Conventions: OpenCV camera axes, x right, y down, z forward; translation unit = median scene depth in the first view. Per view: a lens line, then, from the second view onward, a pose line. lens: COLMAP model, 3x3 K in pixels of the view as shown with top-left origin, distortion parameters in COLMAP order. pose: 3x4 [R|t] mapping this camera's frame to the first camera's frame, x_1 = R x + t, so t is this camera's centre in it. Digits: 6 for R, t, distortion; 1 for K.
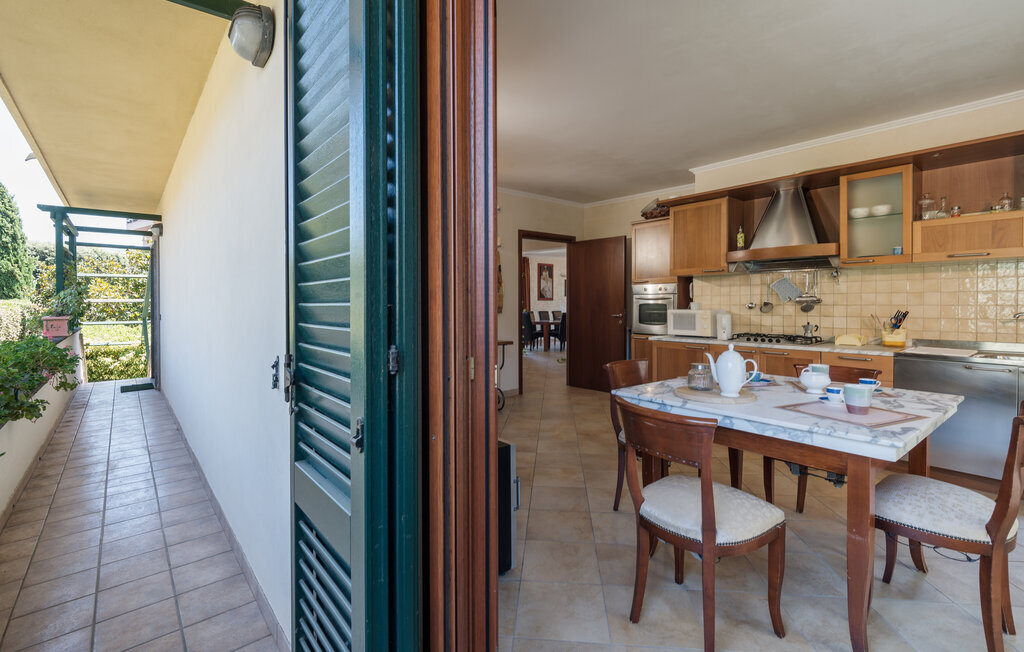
lens RADIAL K [[465.7, 0, 497.5], [0, 465.7, 308.9], [0, 0, 1]] dist [-0.005551, -0.004763]
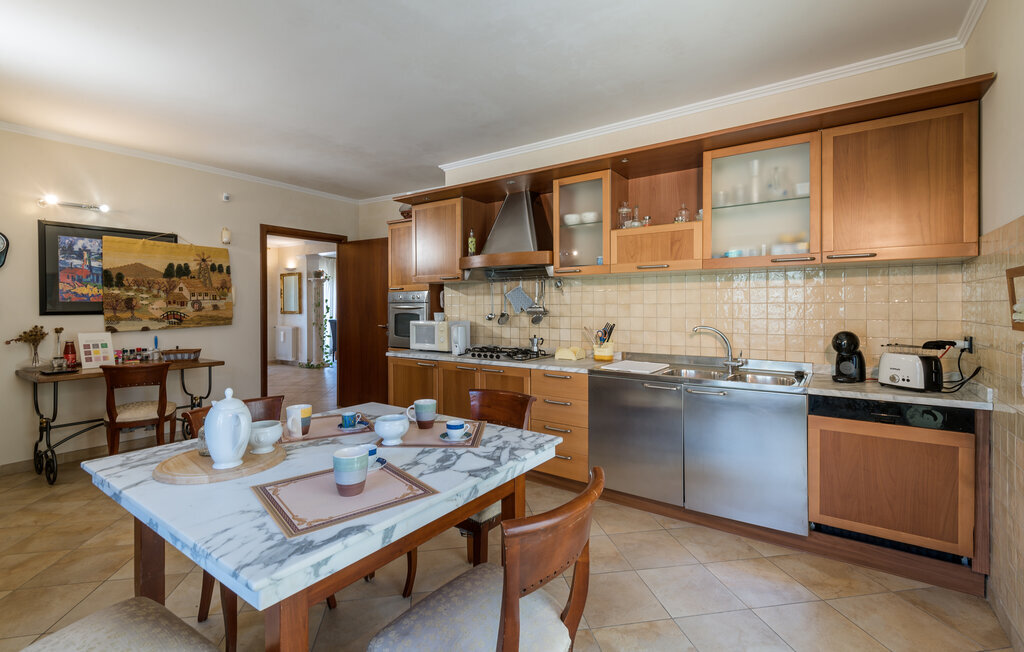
lens RADIAL K [[465.7, 0, 505.6], [0, 465.7, 310.1], [0, 0, 1]] dist [-0.005551, -0.004763]
pose [[0.958703, -0.002142, 0.284400, 0.344071], [0.003447, 0.999986, -0.004089, -0.017728], [-0.284387, 0.004901, 0.958697, 0.117858]]
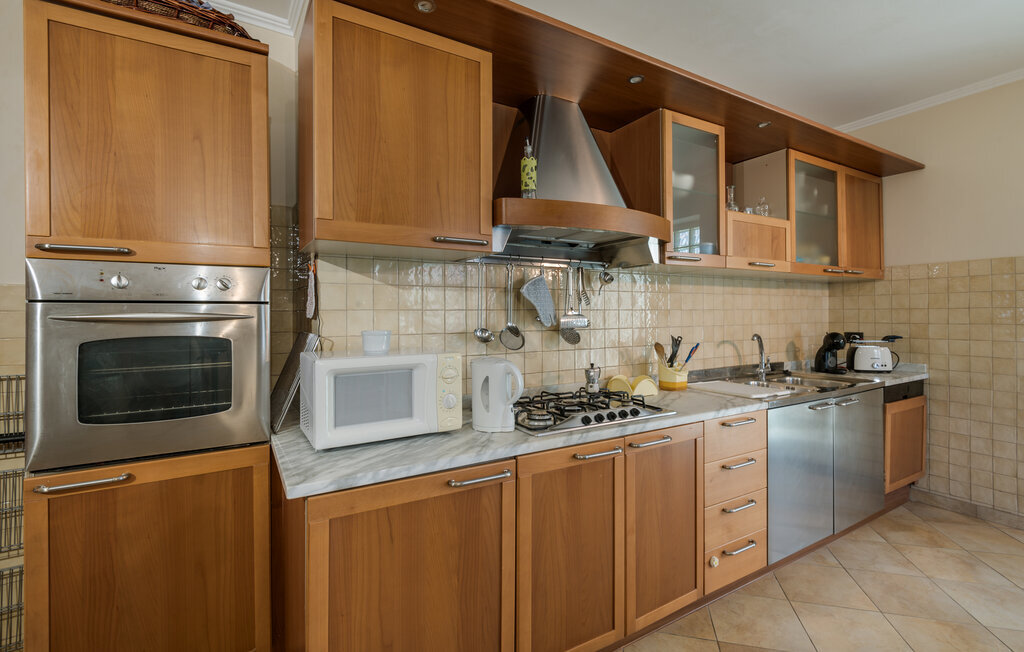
lens RADIAL K [[465.7, 0, 518.4], [0, 465.7, 311.0], [0, 0, 1]] dist [-0.005551, -0.004763]
pose [[0.121462, 0.003331, 0.992591, 0.130604], [0.014313, 0.999885, -0.005107, -0.029827], [-0.992493, 0.014828, 0.121400, 1.010746]]
